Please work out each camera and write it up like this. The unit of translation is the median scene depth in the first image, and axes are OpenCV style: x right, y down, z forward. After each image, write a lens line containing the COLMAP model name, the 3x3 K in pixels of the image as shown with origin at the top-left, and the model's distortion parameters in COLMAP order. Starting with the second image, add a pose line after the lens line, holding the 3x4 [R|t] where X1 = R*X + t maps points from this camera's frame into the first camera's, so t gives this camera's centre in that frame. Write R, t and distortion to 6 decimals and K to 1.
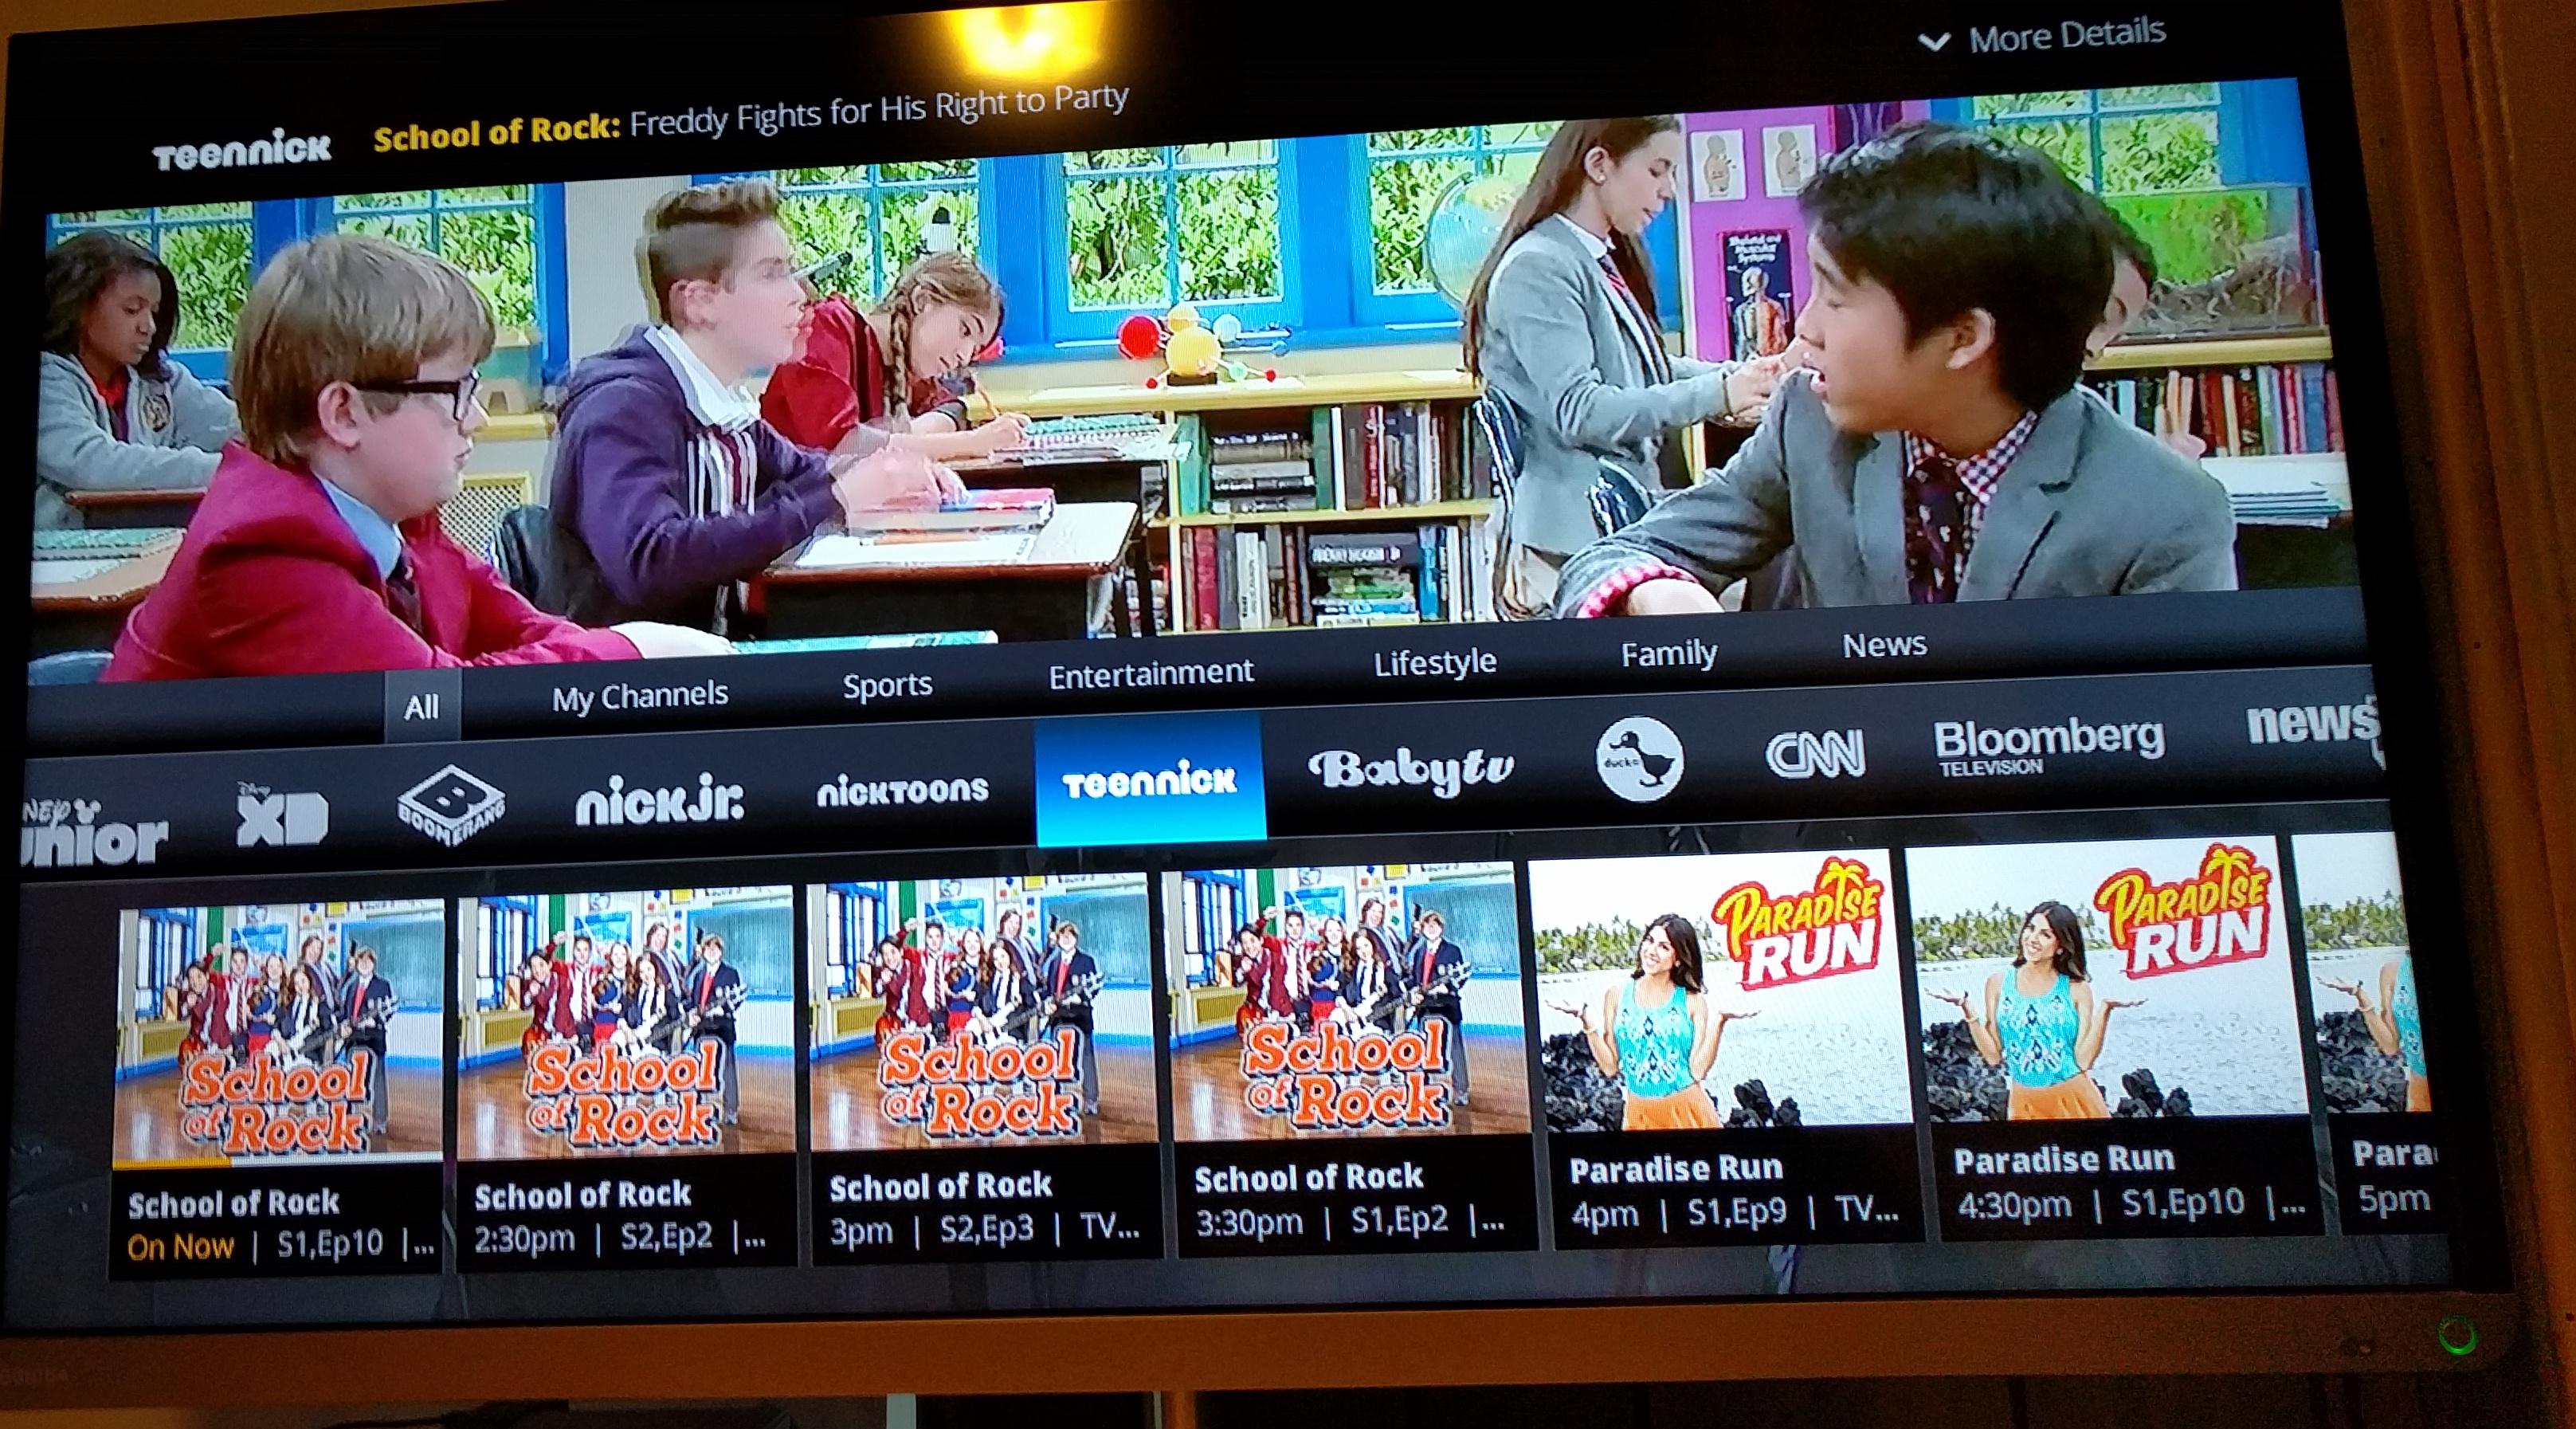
lens RADIAL K [[1046.2, 0, 1288.0], [0, 1046.2, 714.5], [0, 0, 1]] dist [0.001111, -0.000032]
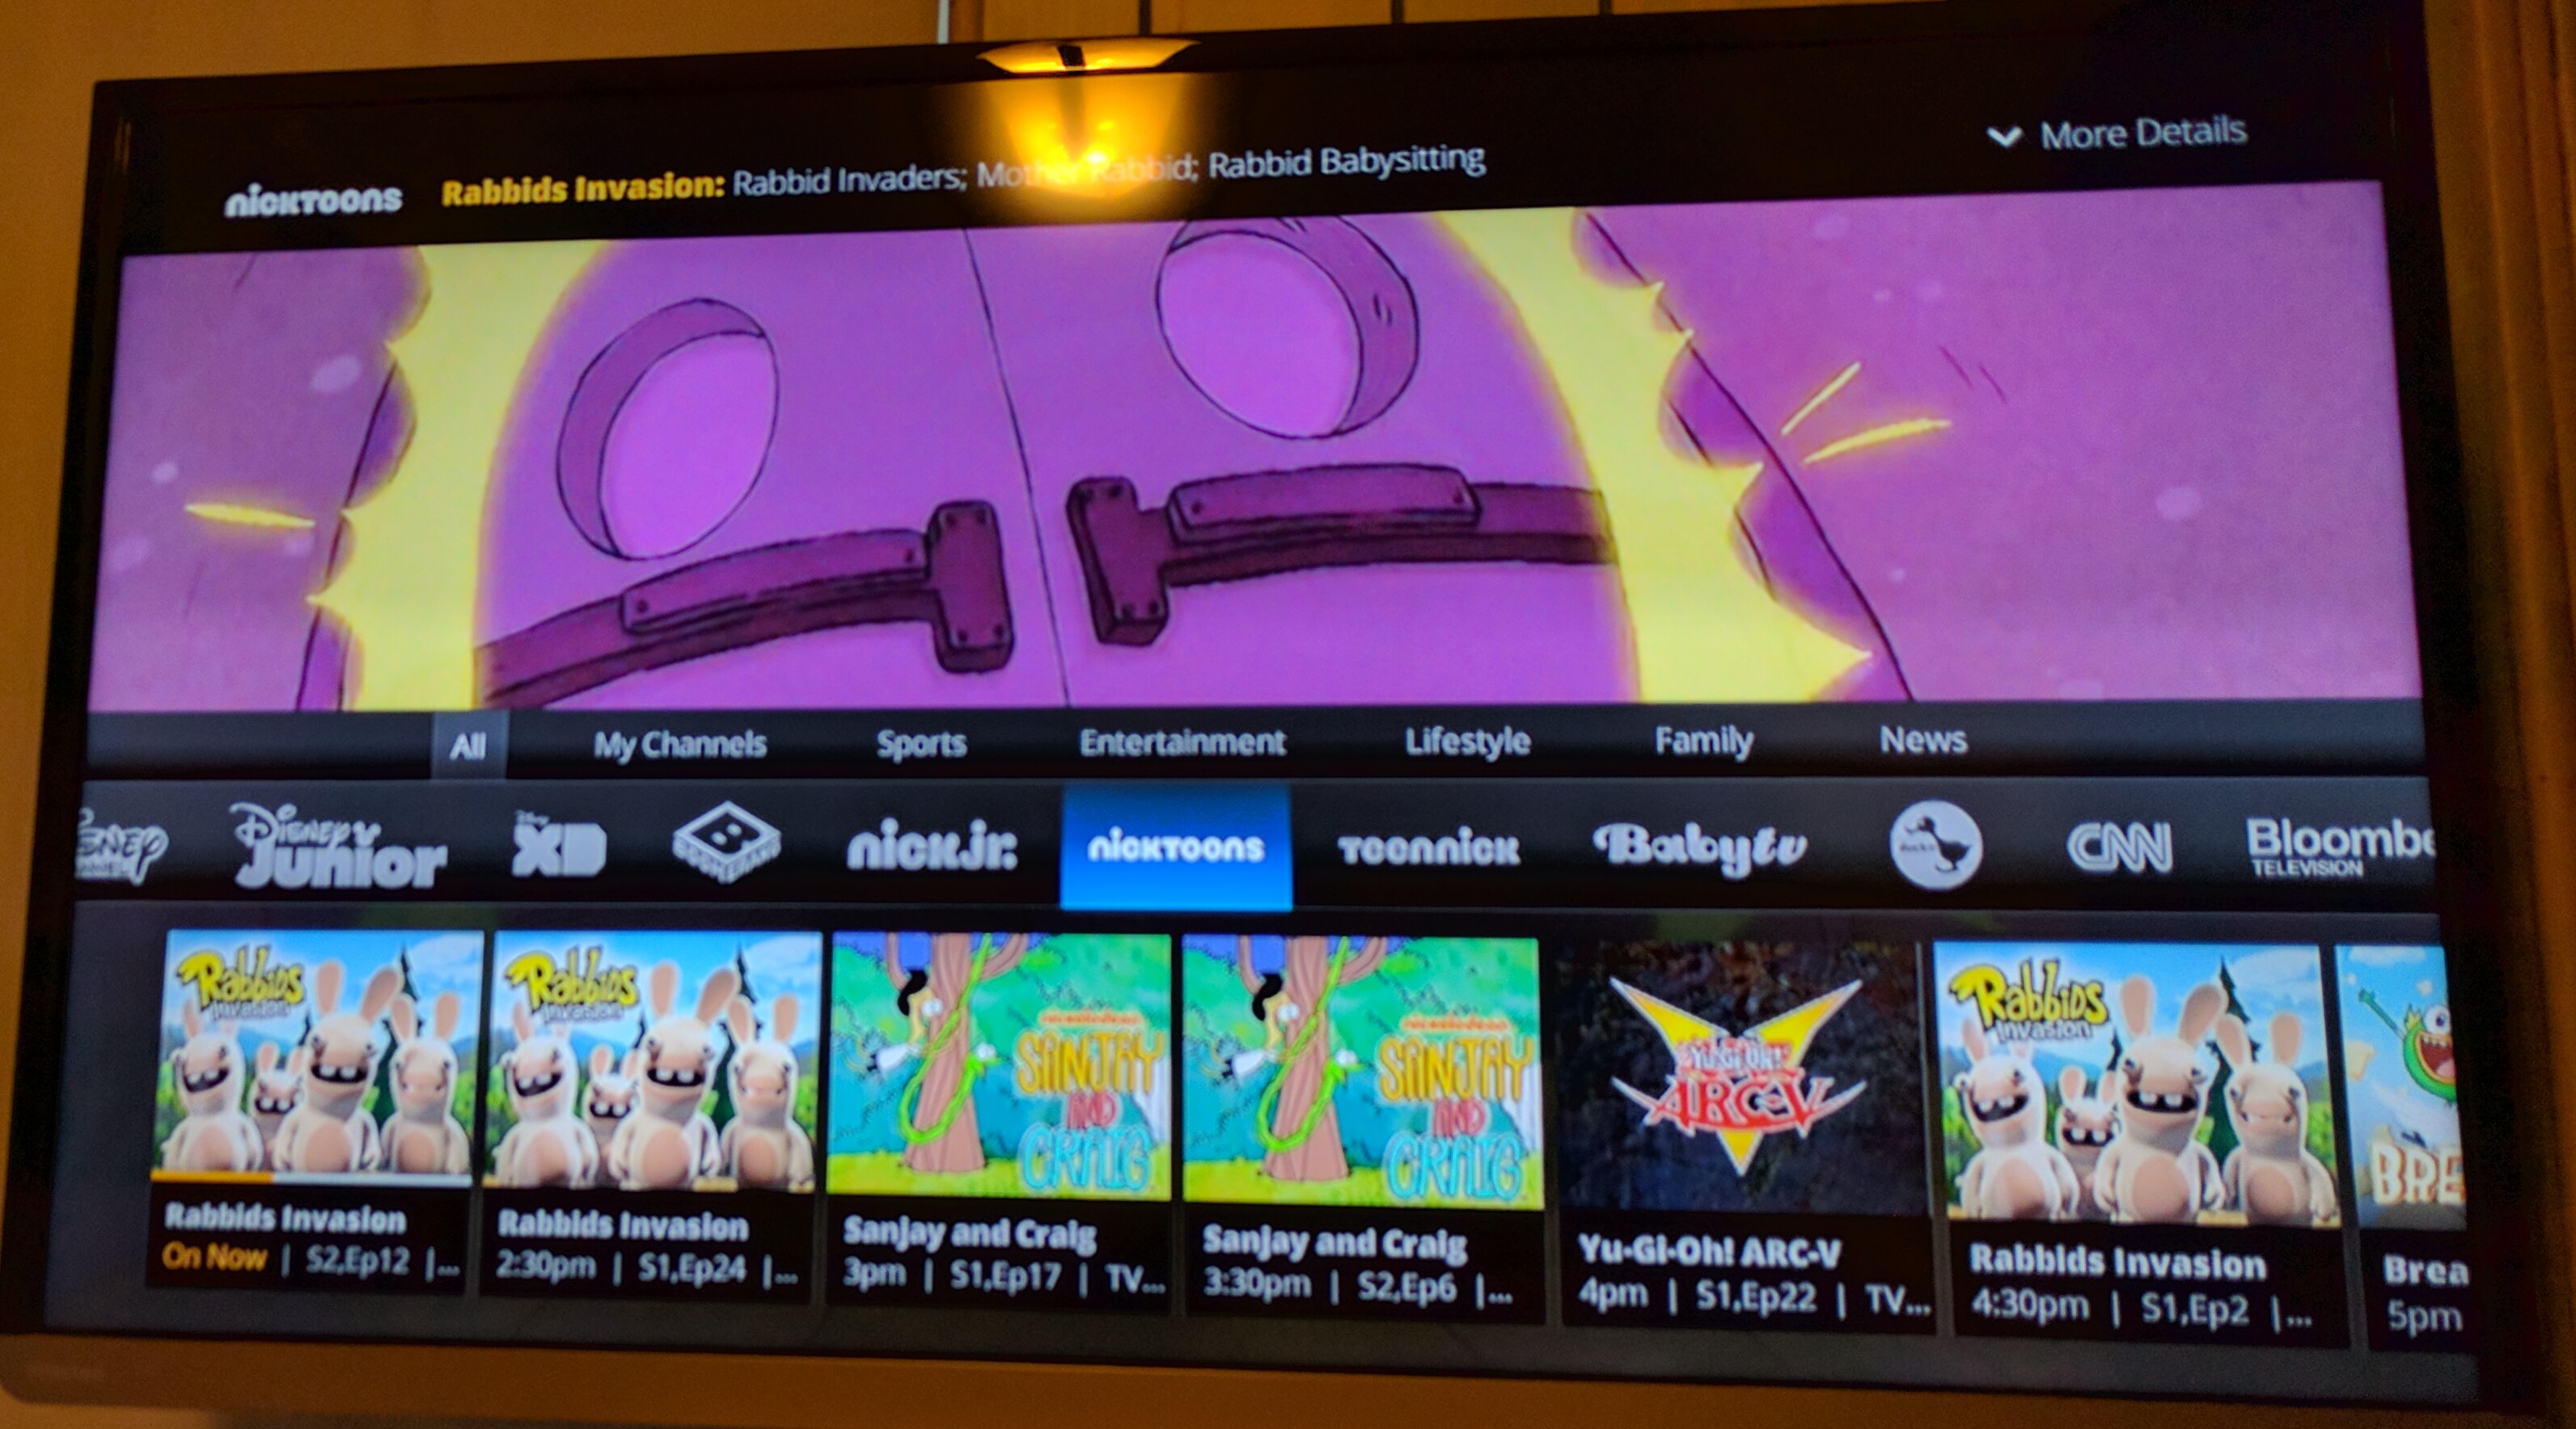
lens RADIAL K [[1028.7, 0, 1283.7], [0, 1028.7, 796.5], [0, 0, 1]] dist [0.002829, 0.000094]
pose [[0.999018, 0.039400, -0.020287, -0.236039], [-0.039203, 0.999181, 0.010025, 0.010343], [0.020666, -0.009220, 0.999744, 0.010591]]
